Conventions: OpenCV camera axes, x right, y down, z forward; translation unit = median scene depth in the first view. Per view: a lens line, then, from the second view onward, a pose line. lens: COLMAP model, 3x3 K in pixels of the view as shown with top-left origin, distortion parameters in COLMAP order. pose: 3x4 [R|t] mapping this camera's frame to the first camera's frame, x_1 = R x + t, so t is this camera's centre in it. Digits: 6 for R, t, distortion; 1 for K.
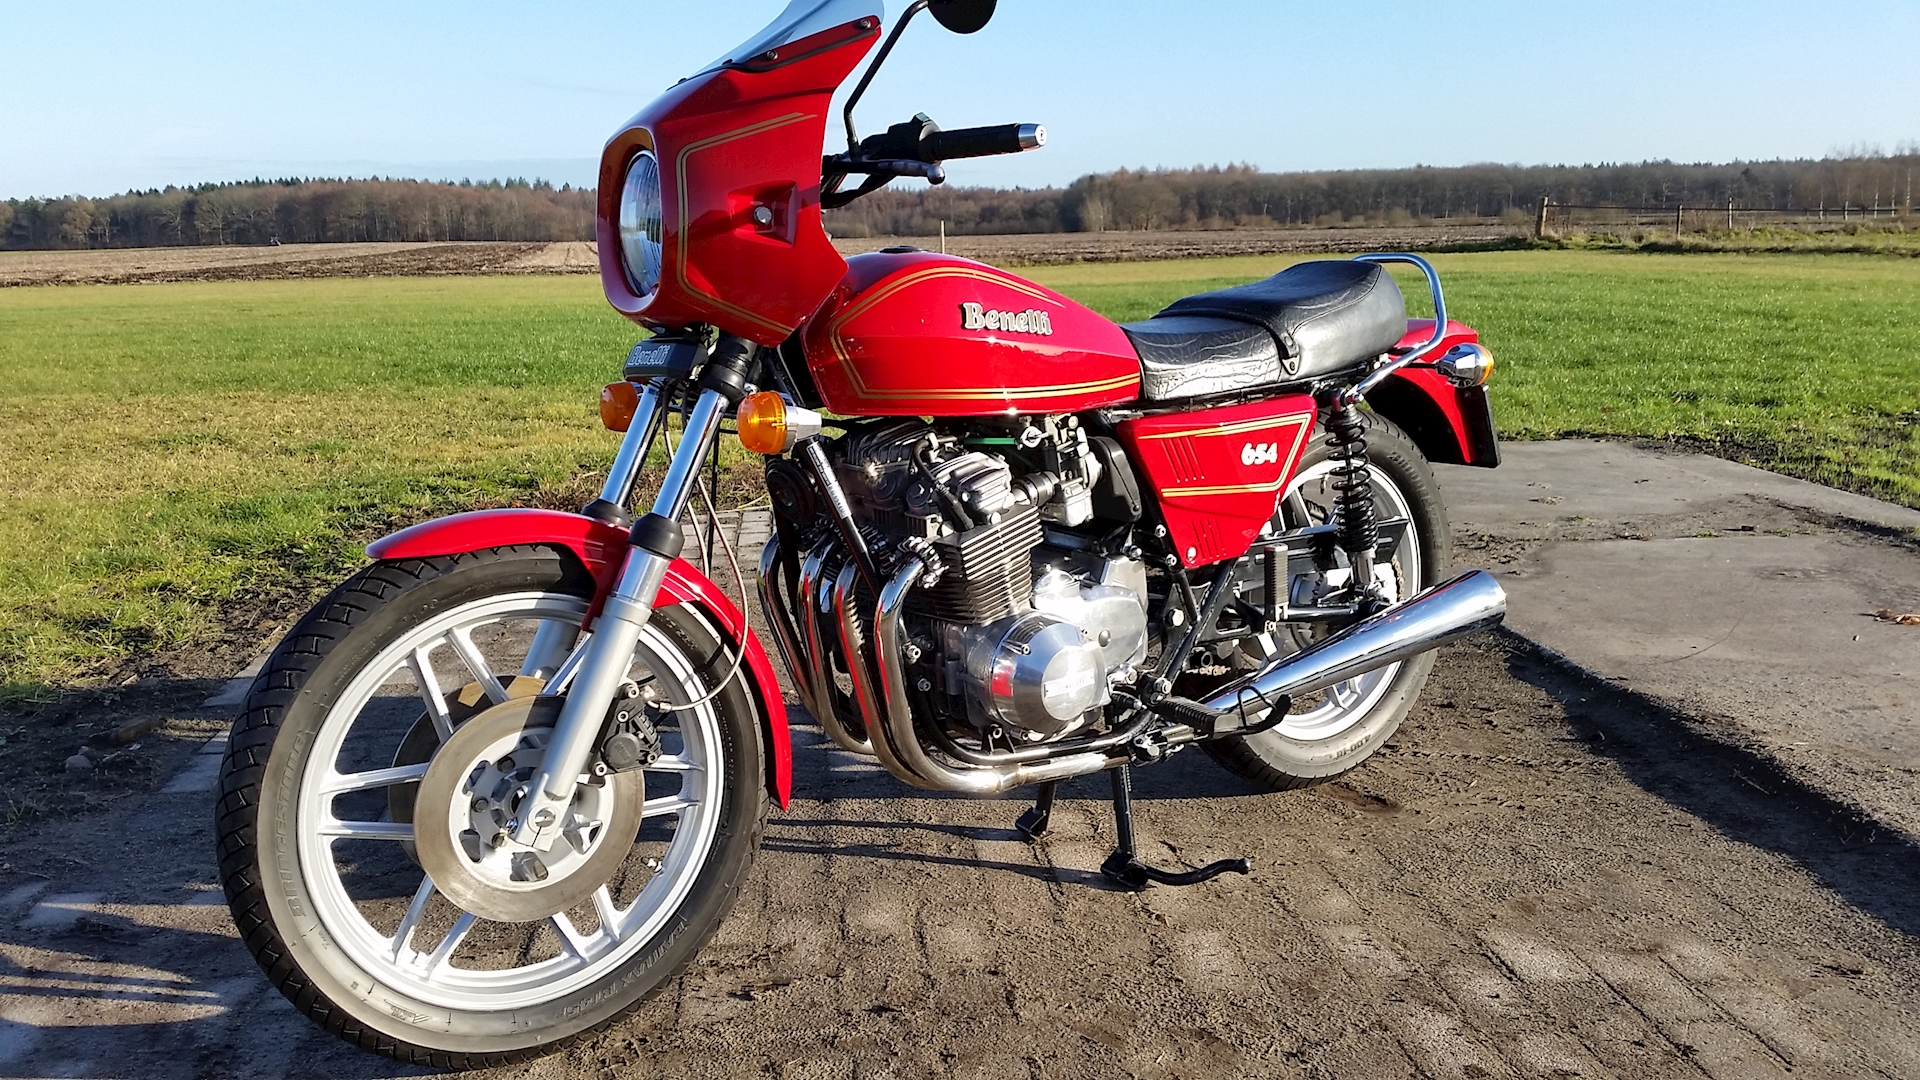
lens RADIAL K [[1591.2, 0, 949.7], [0, 1591.2, 524.6], [0, 0, 1]] dist [0.089617, -0.165508]
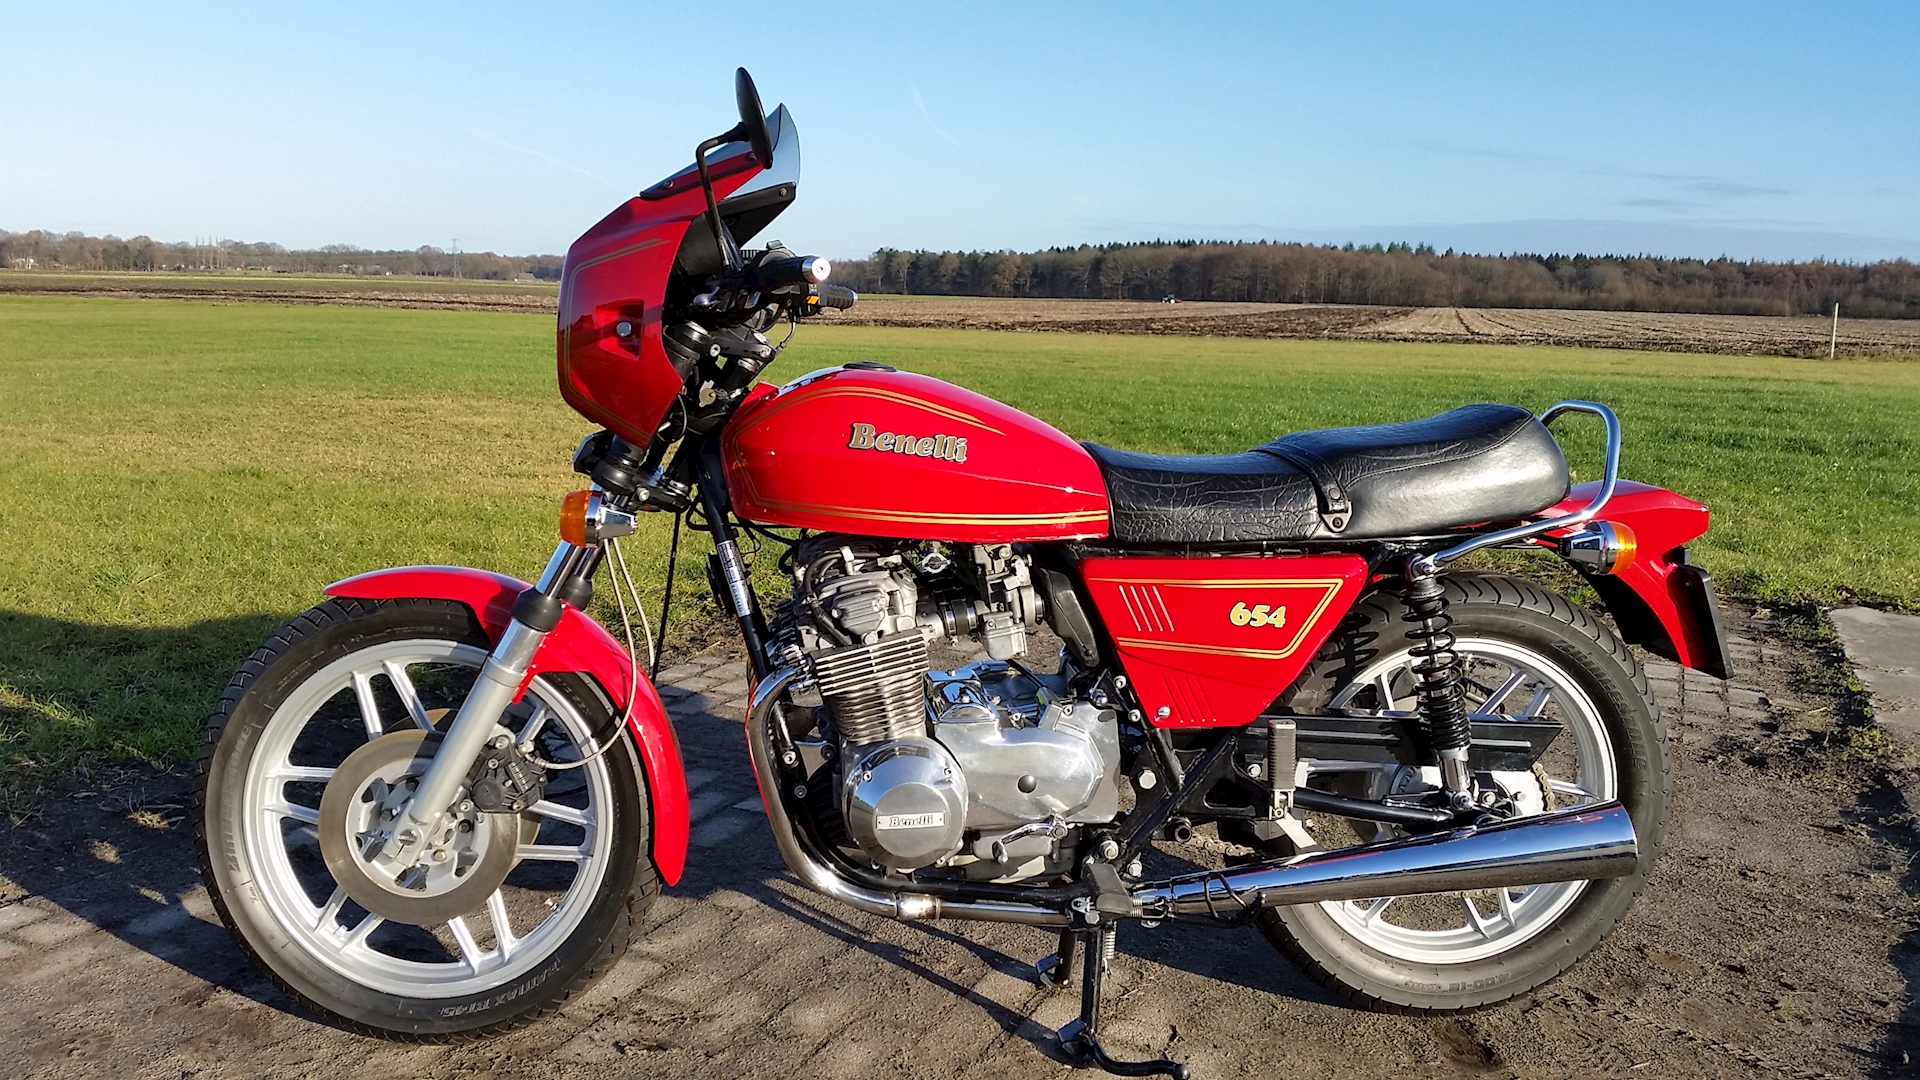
lens RADIAL K [[1591.2, 0, 937.6], [0, 1591.2, 510.3], [0, 0, 1]] dist [0.089617, -0.165508]
pose [[0.854783, 0.112322, -0.506685, 0.418937], [-0.135976, 0.990664, -0.009781, -0.059772], [0.500855, 0.077258, 0.862076, 0.116430]]
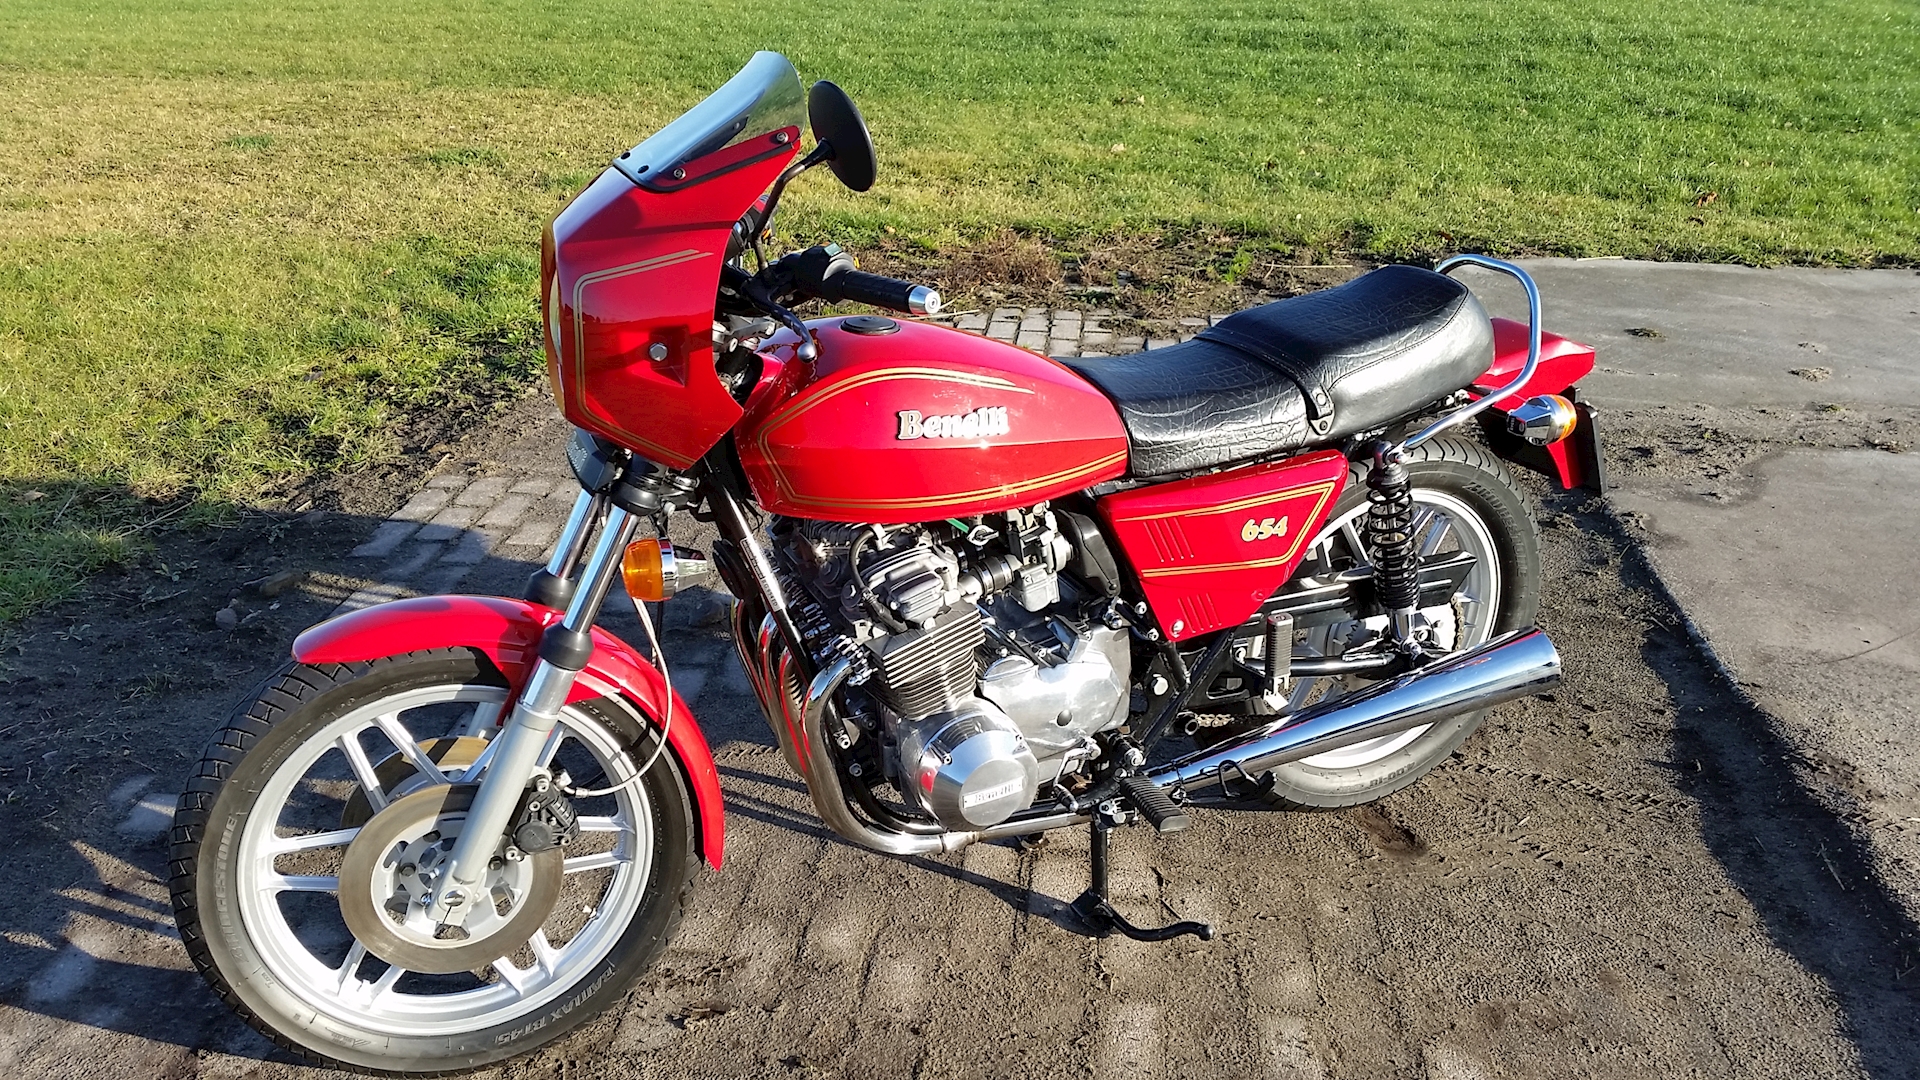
lens RADIAL K [[1591.2, 0, 946.2], [0, 1591.2, 534.2], [0, 0, 1]] dist [0.089617, -0.165508]
pose [[0.976836, 0.099699, -0.189347, 0.162869], [-0.054848, 0.971926, 0.228803, -0.209531], [0.206843, -0.213117, 0.954881, 0.063393]]
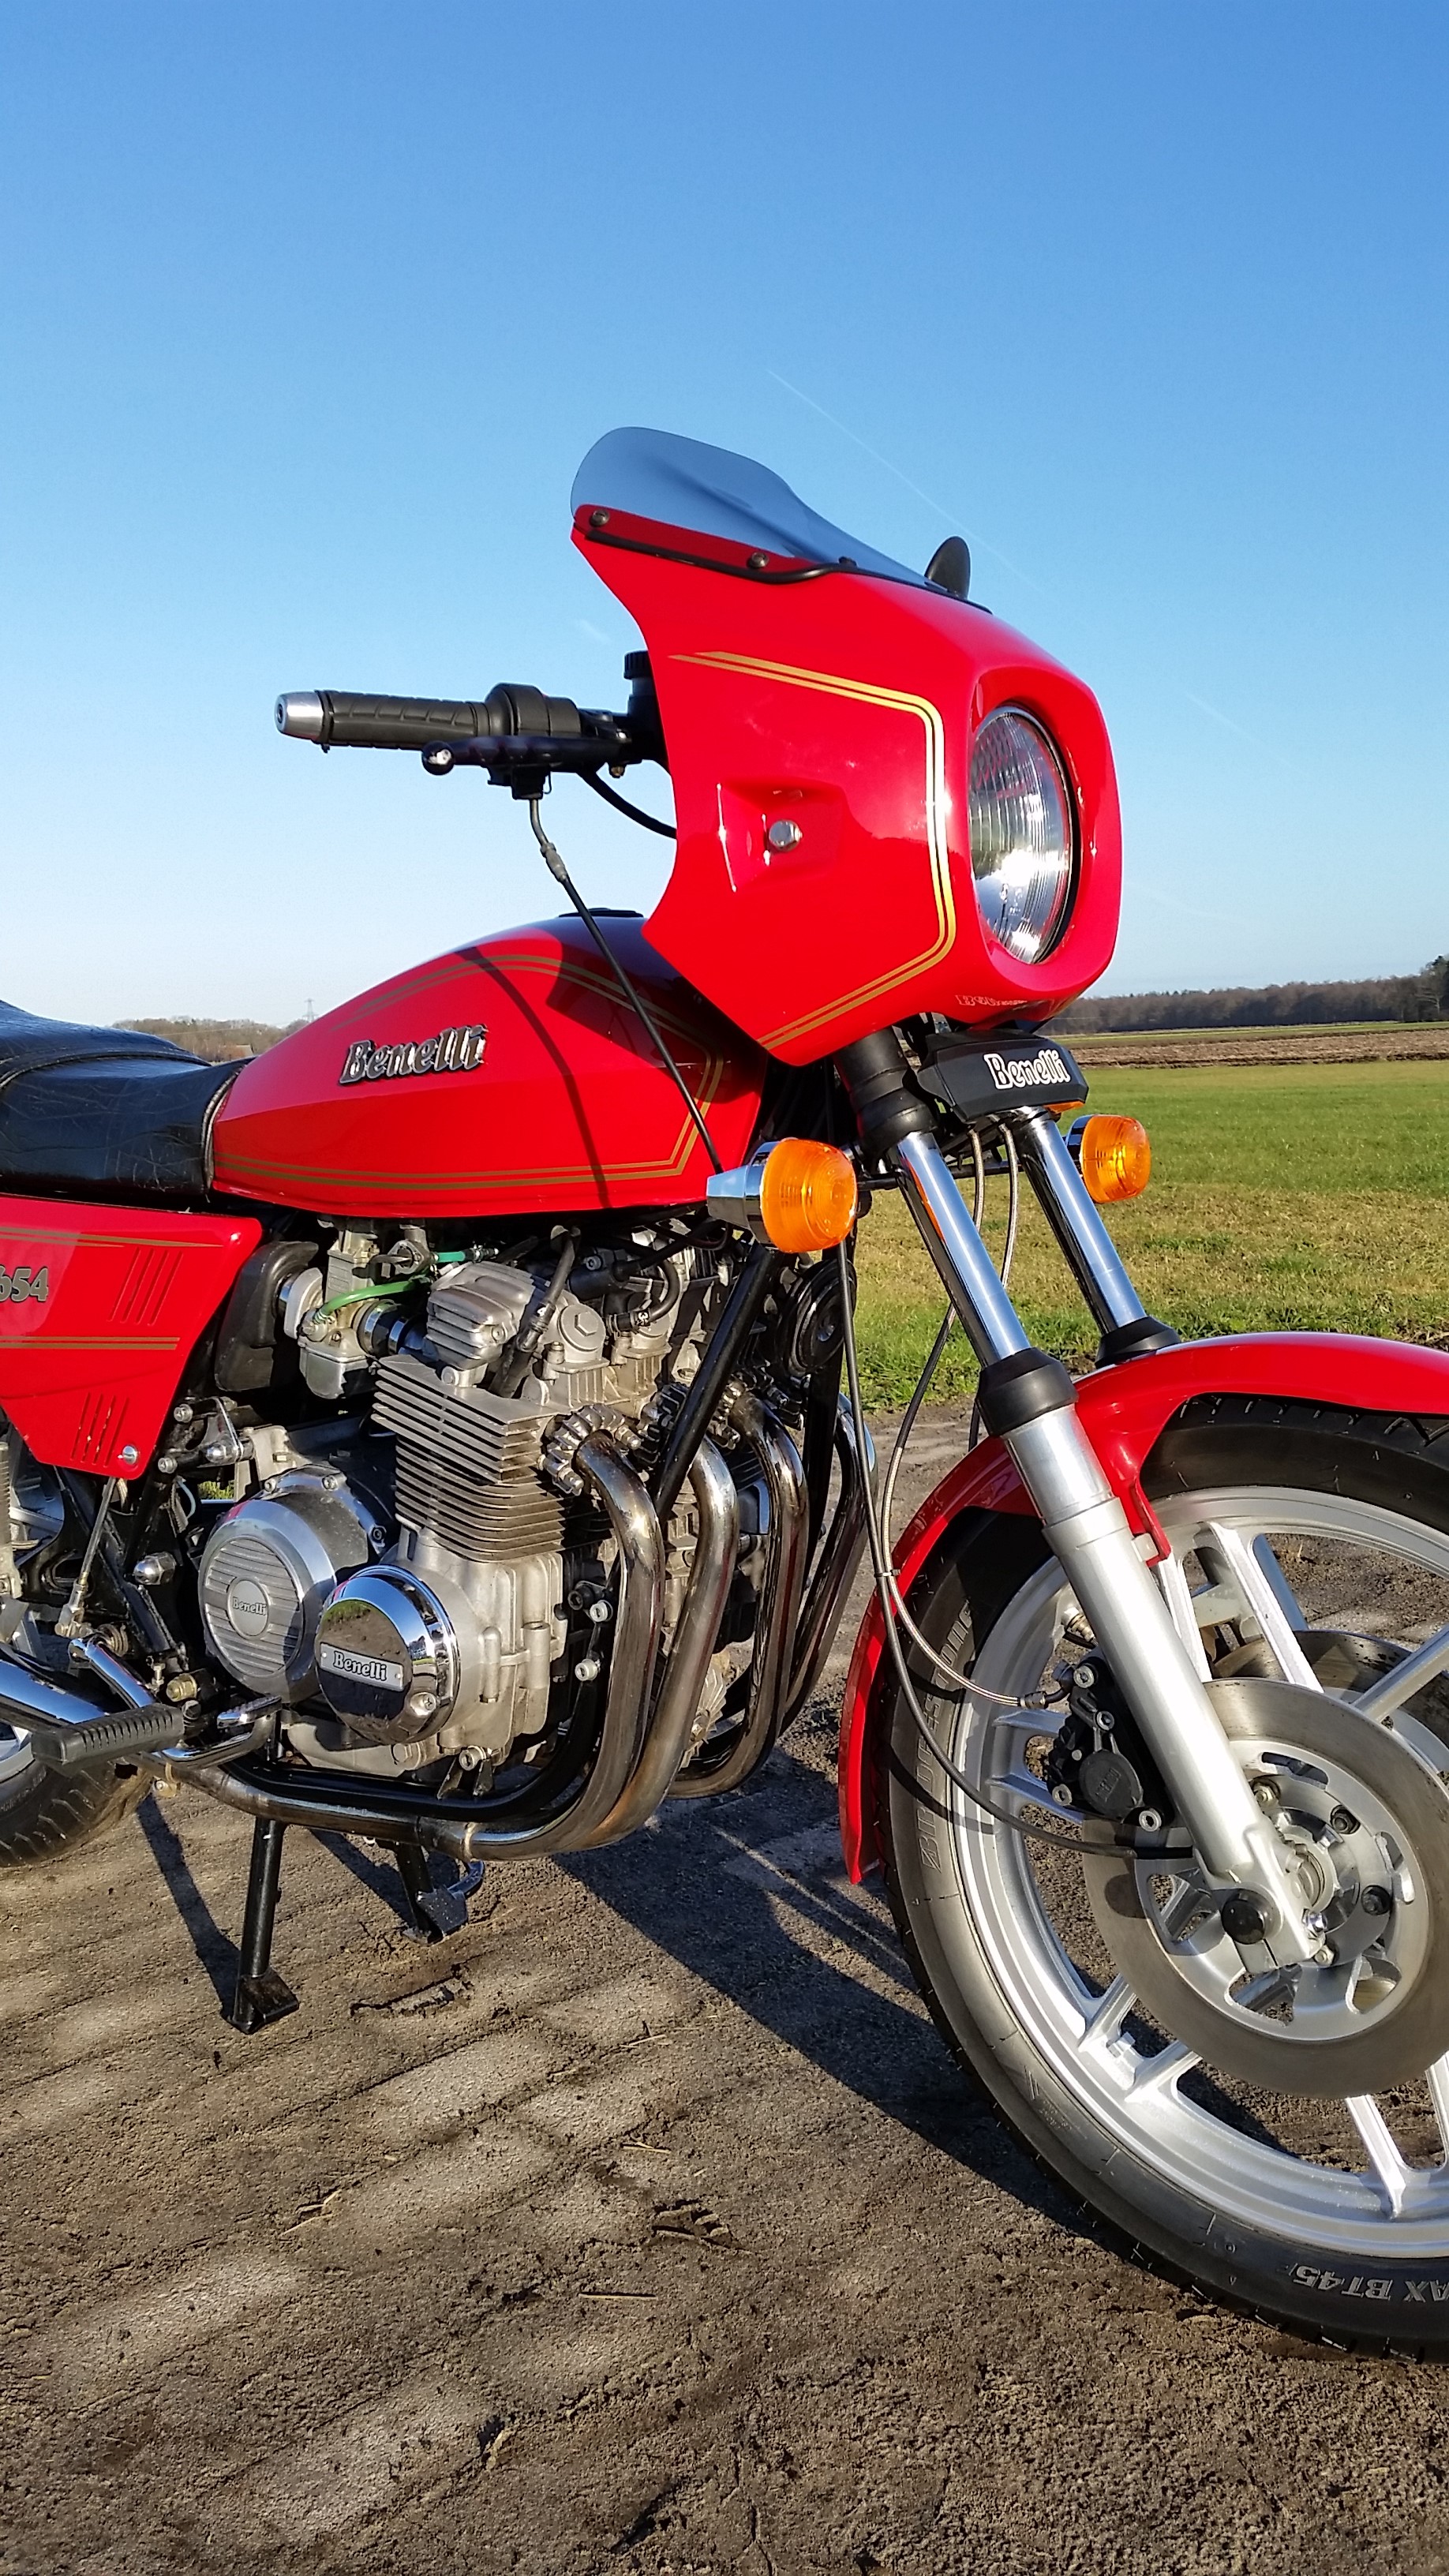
lens RADIAL K [[2134.8, 0, 753.7], [0, 2134.8, 1239.2], [0, 0, 1]] dist [0.089617, -0.165508]
pose [[0.624826, 0.073370, -0.777309, 0.611800], [-0.123003, 0.992393, -0.005203, -0.064807], [0.771014, 0.098862, 0.629098, 0.537133]]
